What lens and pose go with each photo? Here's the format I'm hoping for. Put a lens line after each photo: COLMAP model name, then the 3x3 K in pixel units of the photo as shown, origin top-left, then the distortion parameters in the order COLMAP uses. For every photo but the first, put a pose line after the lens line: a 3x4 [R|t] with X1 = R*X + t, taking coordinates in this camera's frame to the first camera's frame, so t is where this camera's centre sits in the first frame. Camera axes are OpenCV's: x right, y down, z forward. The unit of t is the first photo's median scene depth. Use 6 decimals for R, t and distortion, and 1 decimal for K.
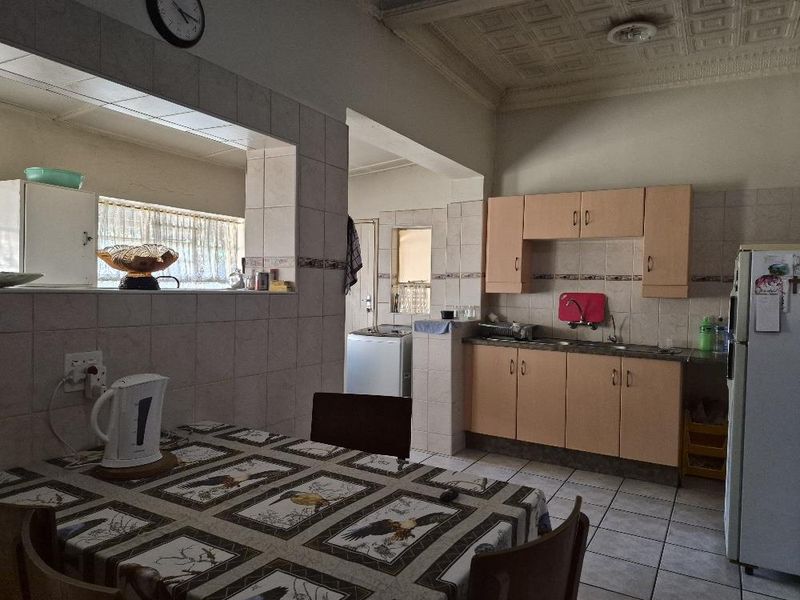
lens RADIAL K [[565.1, 0, 398.7], [0, 565.1, 296.7], [0, 0, 1]] dist [0.069723, -0.078965]
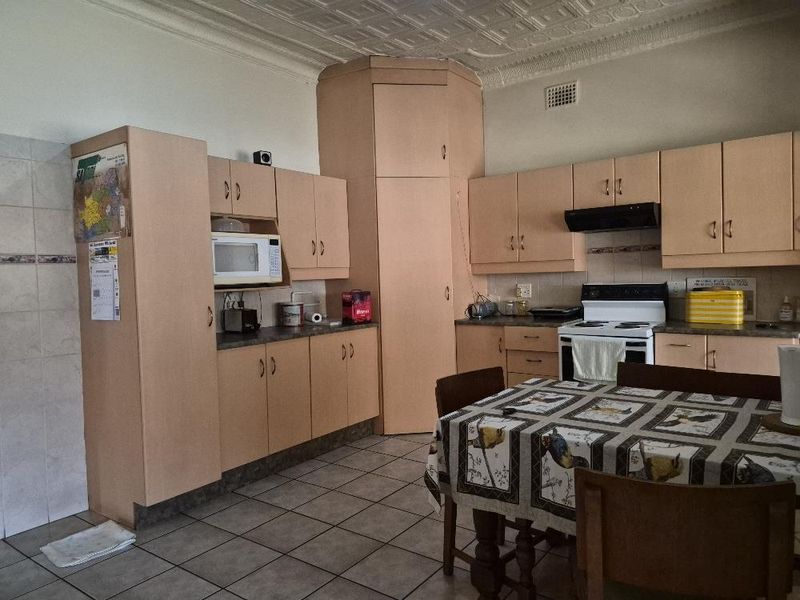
lens RADIAL K [[565.1, 0, 398.7], [0, 565.1, 296.7], [0, 0, 1]] dist [0.069723, -0.078965]
pose [[-0.993178, 0.011988, 0.115990, 0.161193], [0.020660, 0.997055, 0.073858, -0.039337], [-0.114763, 0.075750, -0.990501, 1.982141]]
